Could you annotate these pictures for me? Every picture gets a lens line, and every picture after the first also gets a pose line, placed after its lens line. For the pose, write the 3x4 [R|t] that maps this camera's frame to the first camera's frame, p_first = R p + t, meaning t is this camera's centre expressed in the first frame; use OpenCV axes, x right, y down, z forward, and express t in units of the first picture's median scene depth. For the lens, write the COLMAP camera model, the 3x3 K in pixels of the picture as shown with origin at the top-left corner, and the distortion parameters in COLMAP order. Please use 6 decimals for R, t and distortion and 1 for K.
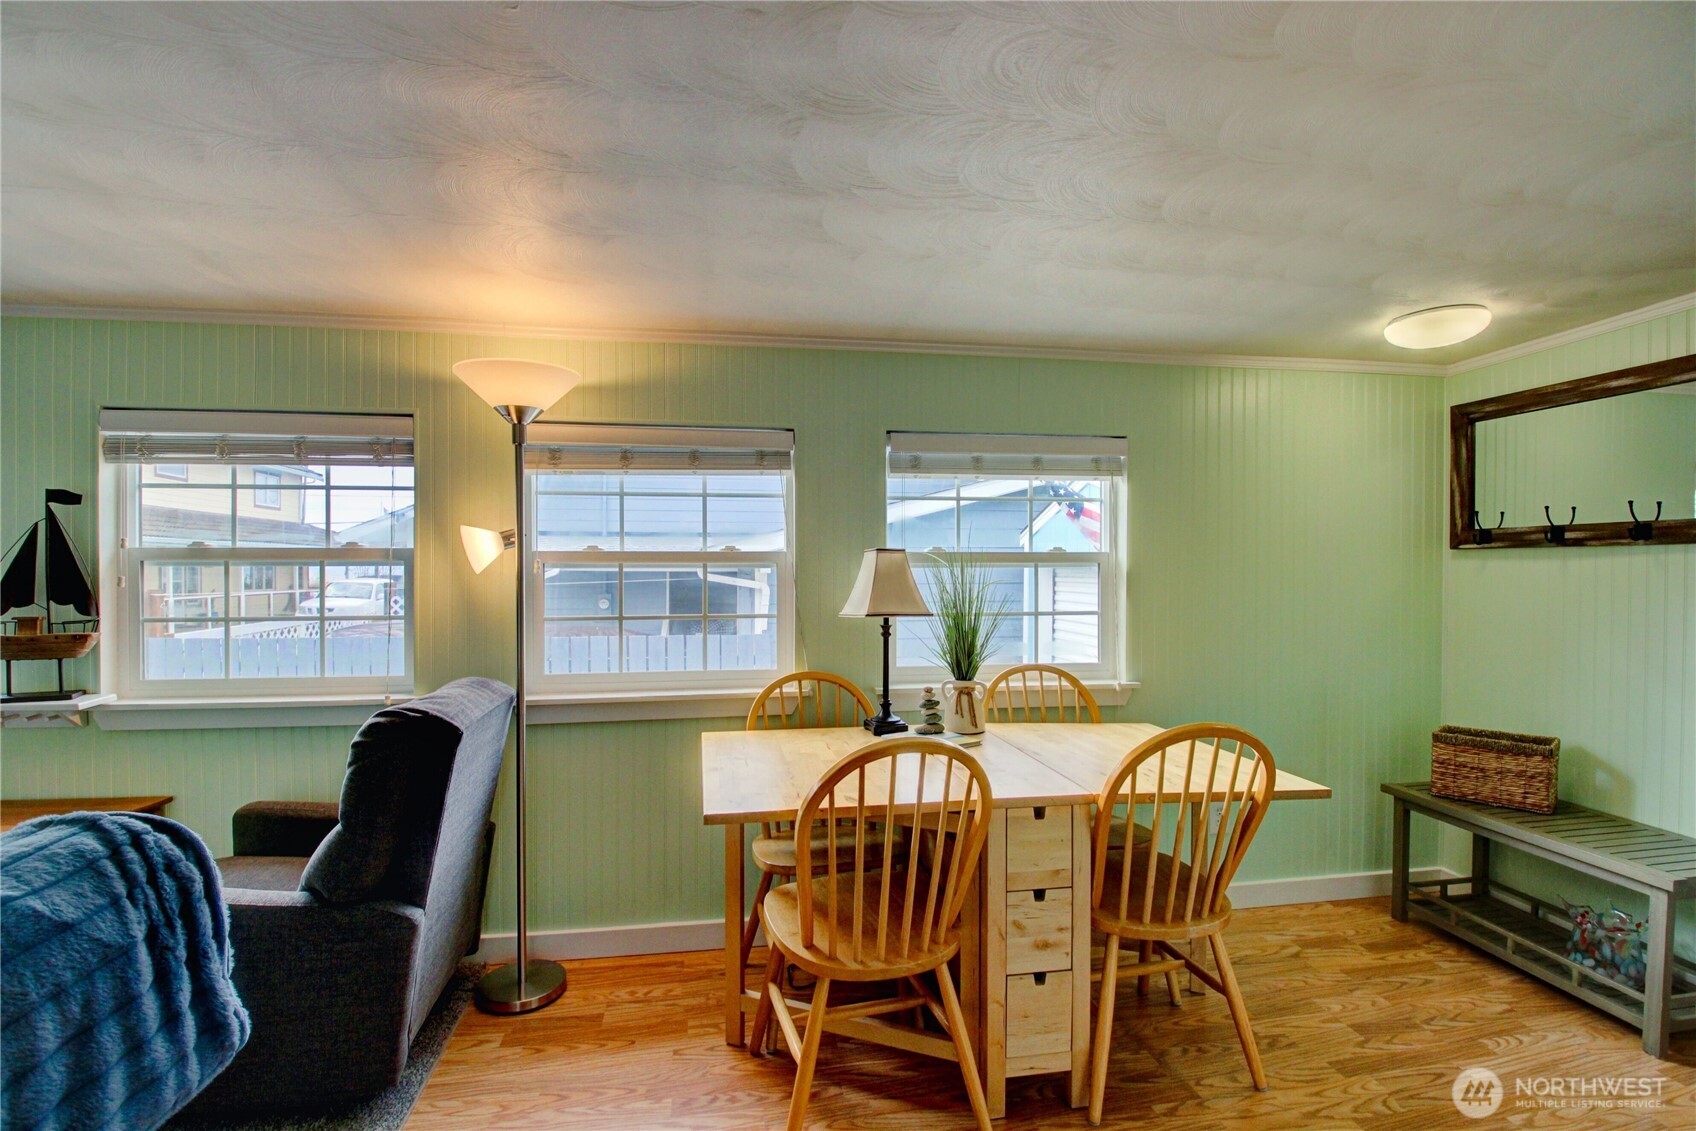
lens RADIAL K [[793.2, 0, 833.5], [0, 793.2, 571.9], [0, 0, 1]] dist [0.024098, -0.030928]
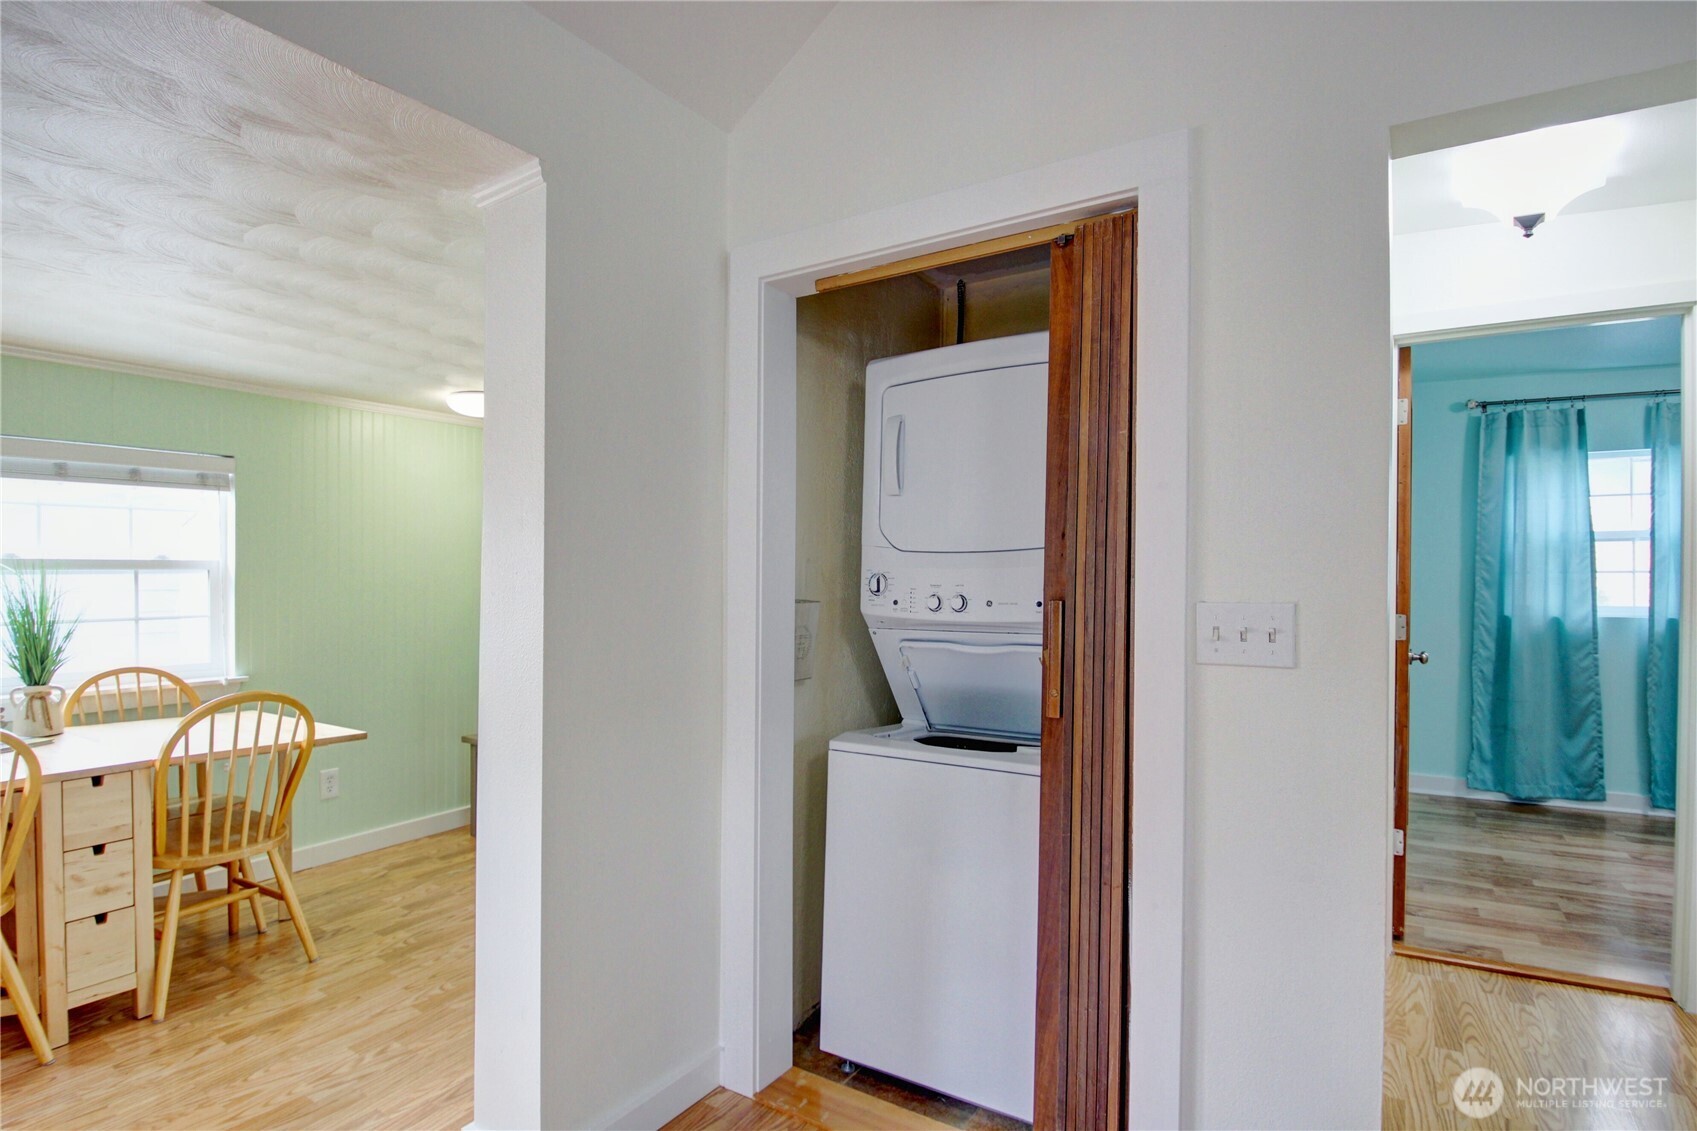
lens RADIAL K [[888.1, 0, 843.4], [0, 888.1, 572.1], [0, 0, 1]] dist [-0.000961, -0.018201]
pose [[0.668323, -0.004074, 0.743860, 0.021820], [0.006836, 0.999976, -0.000665, -0.001647], [-0.743840, 0.005530, 0.668335, -0.538804]]
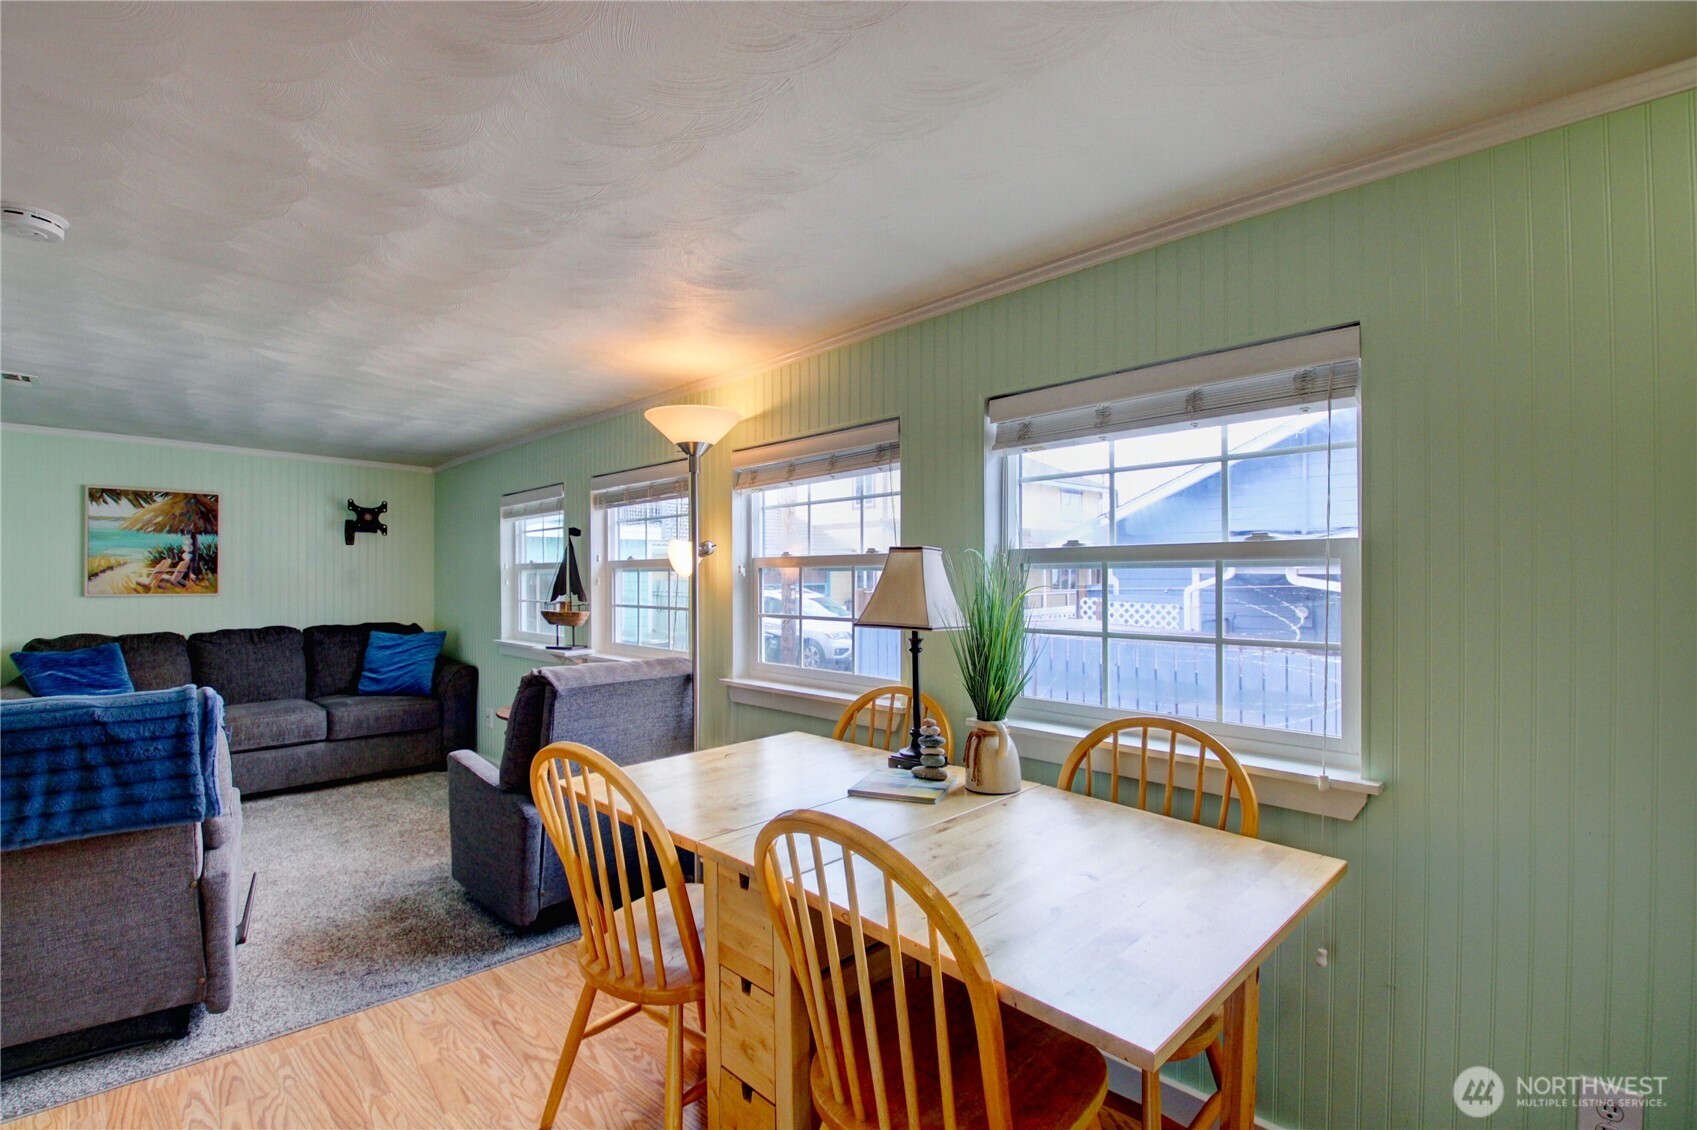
lens RADIAL K [[786.5, 0, 834.8], [0, 786.5, 572.8], [0, 0, 1]] dist [0.022528, -0.034221]
pose [[0.561488, -0.003751, -0.827477, 0.722199], [0.001857, 0.999993, -0.003273, 0.000410], [0.827483, 0.000302, 0.561491, 0.481306]]
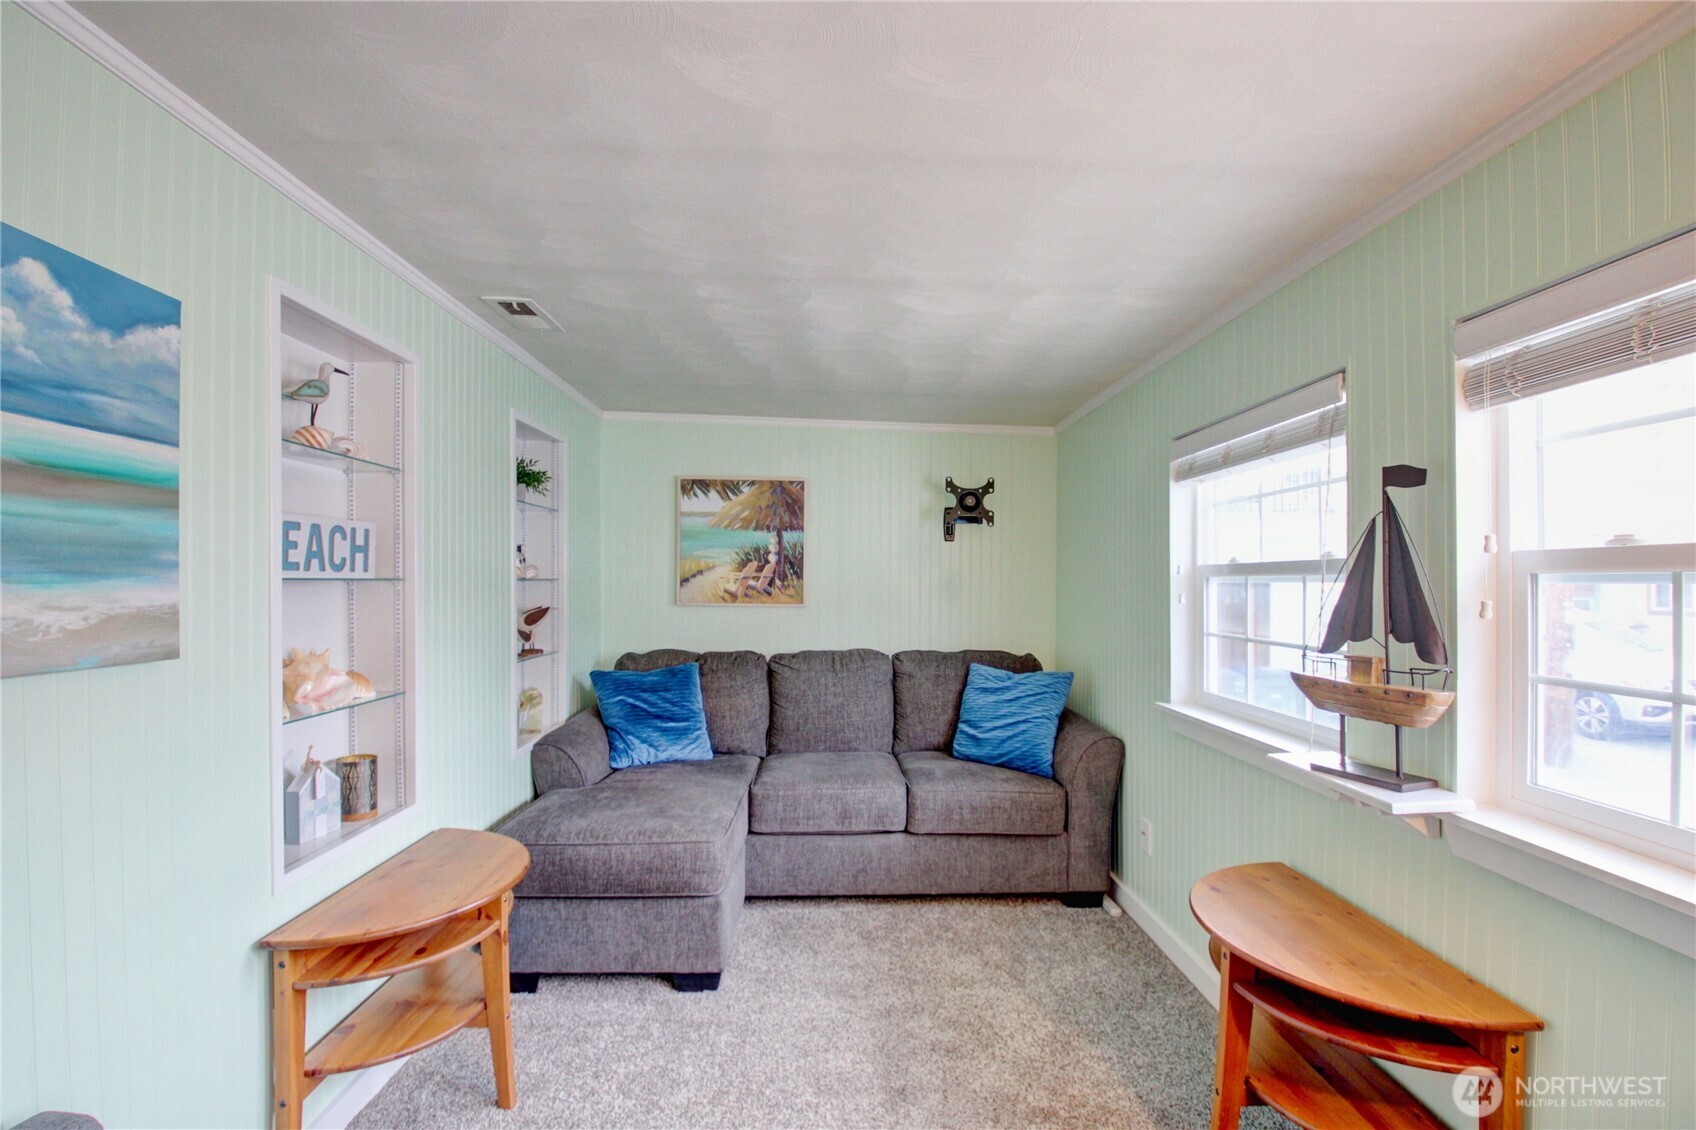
lens RADIAL K [[786.1, 0, 834.4], [0, 786.1, 572.8], [0, 0, 1]] dist [0.022528, -0.034221]
pose [[-0.143871, -0.009959, -0.989546, -0.256386], [-0.006245, 0.999939, -0.009155, -0.006398], [0.989577, 0.004862, -0.143925, 0.600076]]
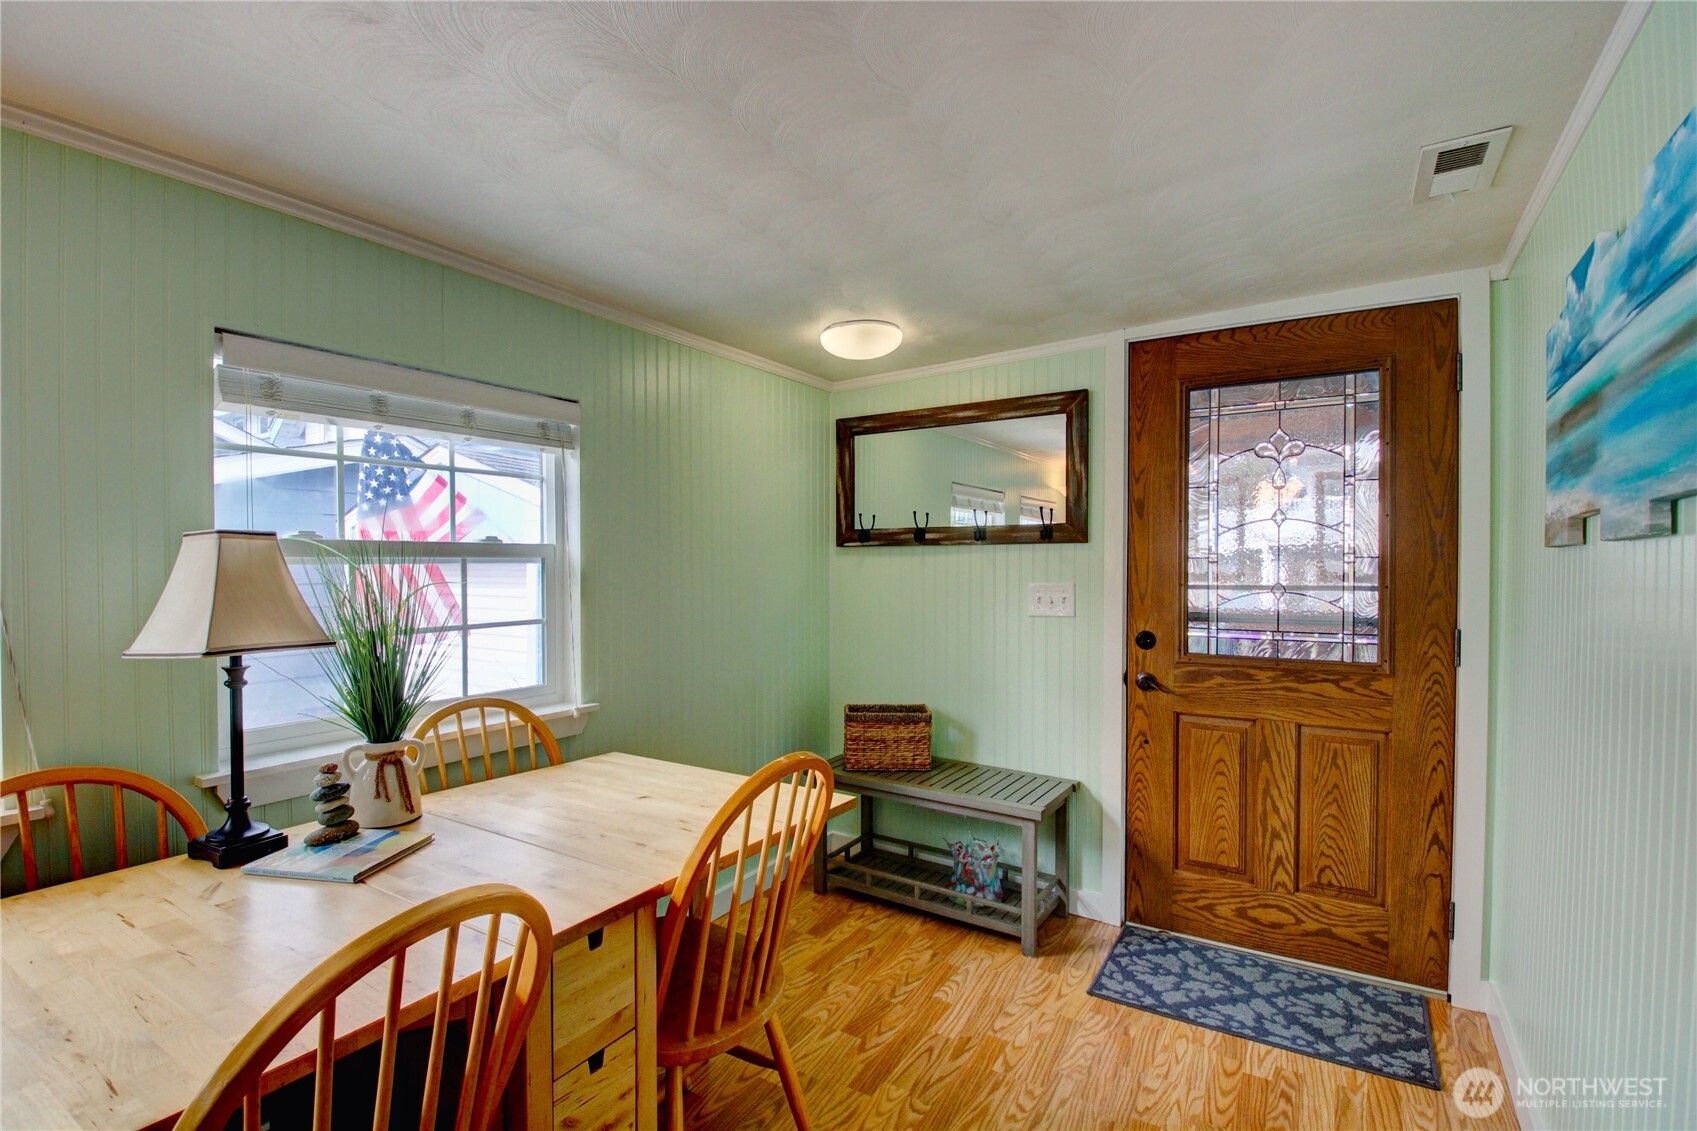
lens RADIAL K [[786.5, 0, 834.8], [0, 786.5, 573.3], [0, 0, 1]] dist [0.022528, -0.034221]
pose [[0.664705, -0.011878, 0.747011, -0.069422], [0.007223, 0.999929, 0.009473, -0.001607], [-0.747071, -0.000902, 0.664744, 0.321857]]
